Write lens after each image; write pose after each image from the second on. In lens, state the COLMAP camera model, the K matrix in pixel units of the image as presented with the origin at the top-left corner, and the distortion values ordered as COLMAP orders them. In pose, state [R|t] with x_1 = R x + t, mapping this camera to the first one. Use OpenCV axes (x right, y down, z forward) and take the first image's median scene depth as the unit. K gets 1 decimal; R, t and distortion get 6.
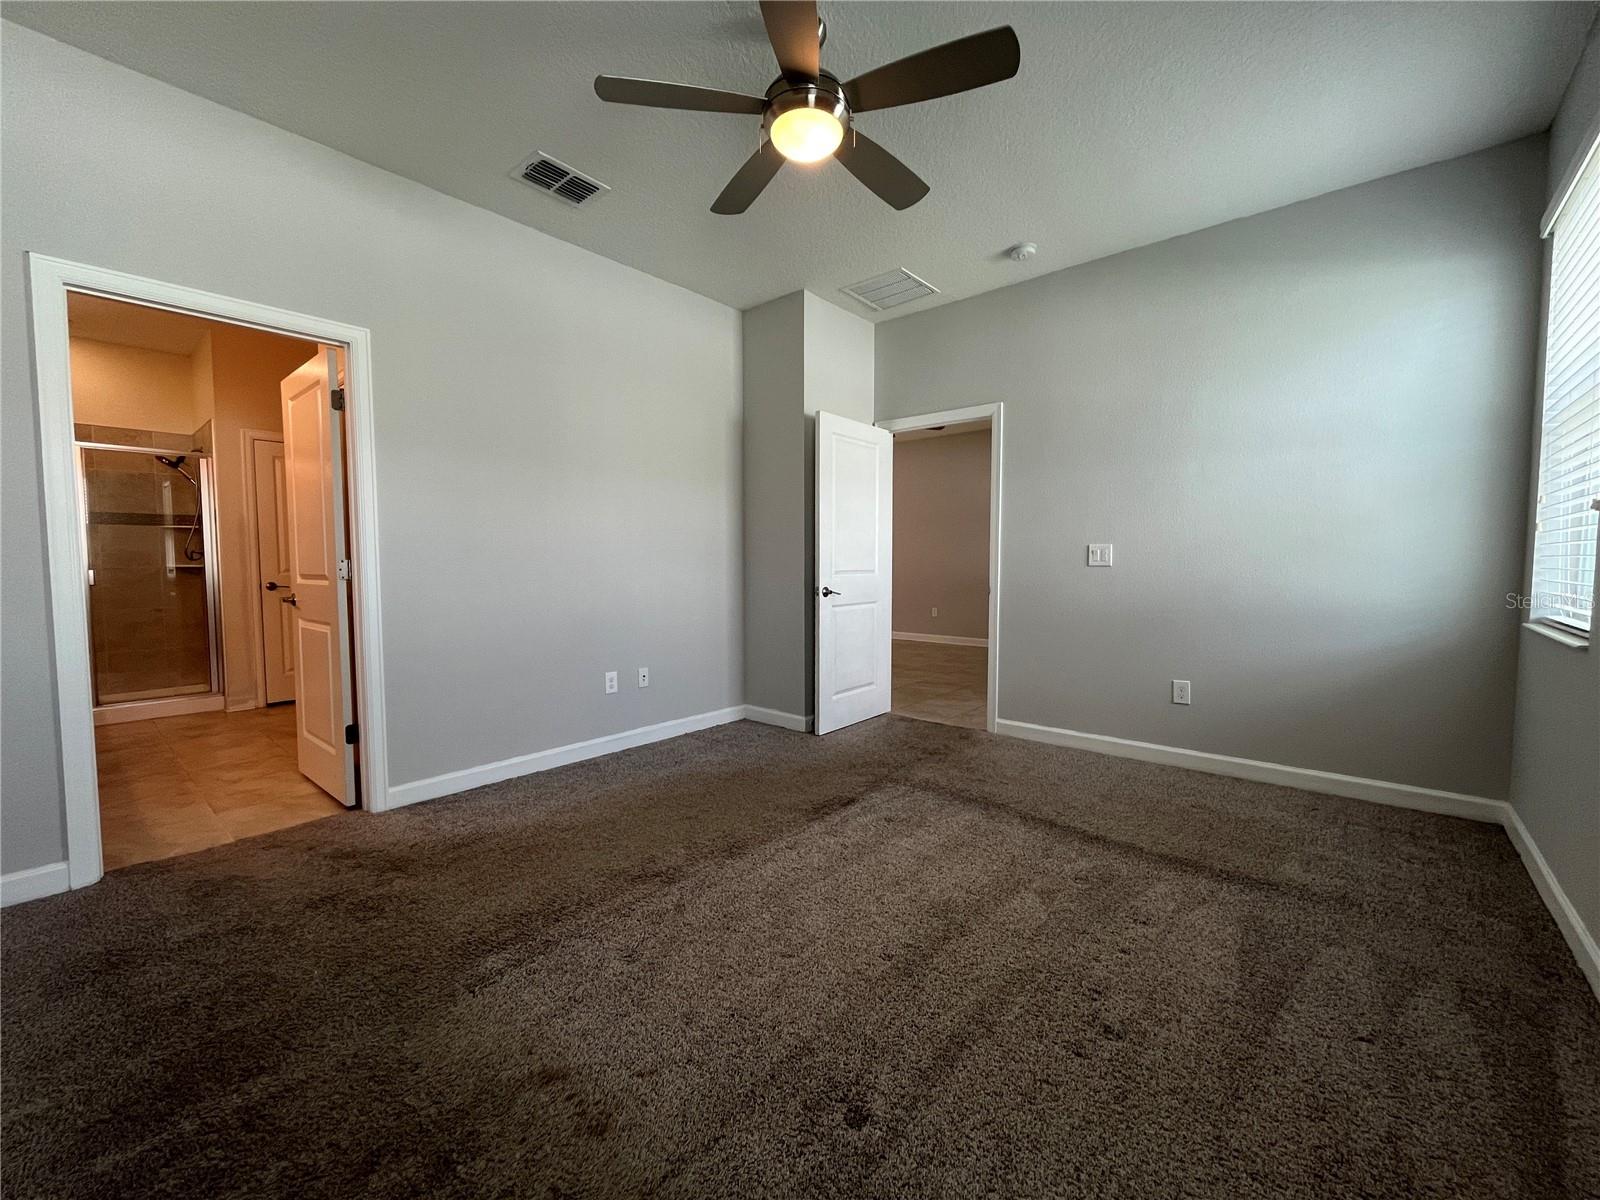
lens RADIAL K [[648.8, 0, 797.1], [0, 648.8, 603.5], [0, 0, 1]] dist [-0.000759, -0.001253]
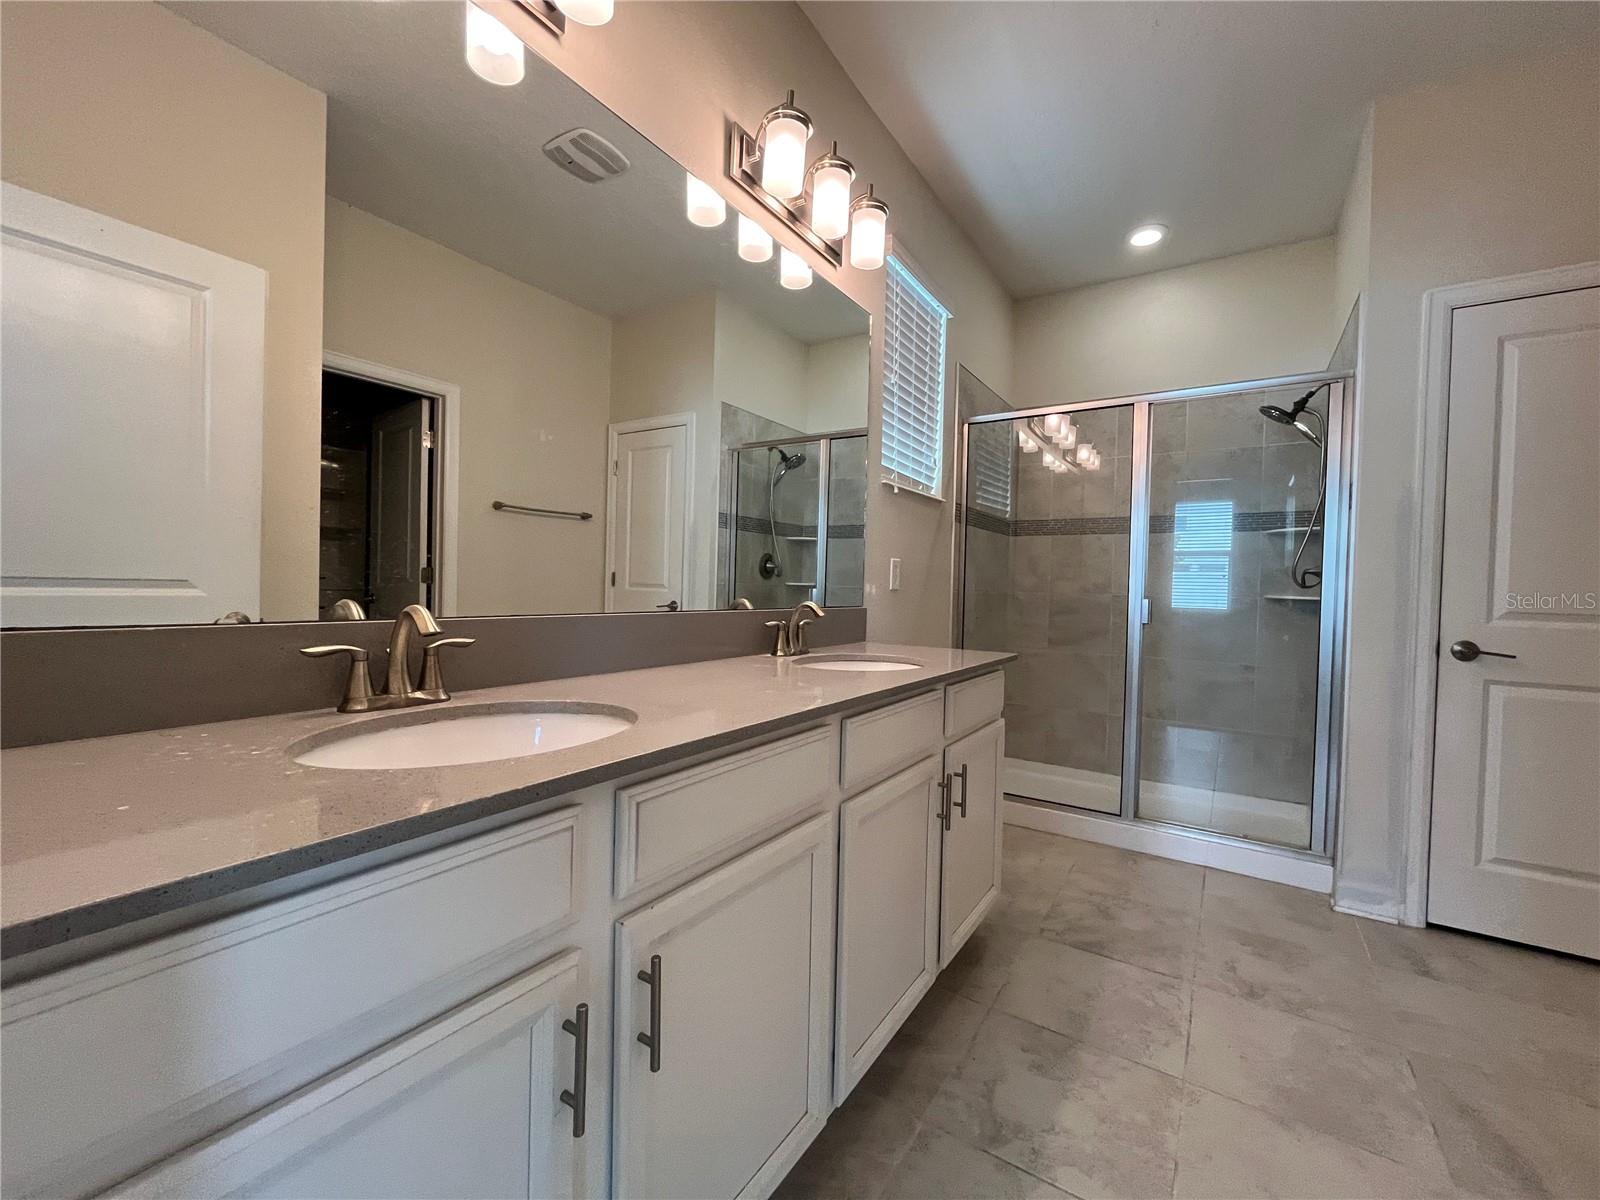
lens RADIAL K [[648.8, 0, 804.4], [0, 648.8, 609.5], [0, 0, 1]] dist [-0.000759, -0.001253]
pose [[0.131485, 0.036460, -0.990647, -0.457643], [-0.071001, 0.997103, 0.027274, -0.034397], [0.988772, 0.066750, 0.133693, 0.524372]]
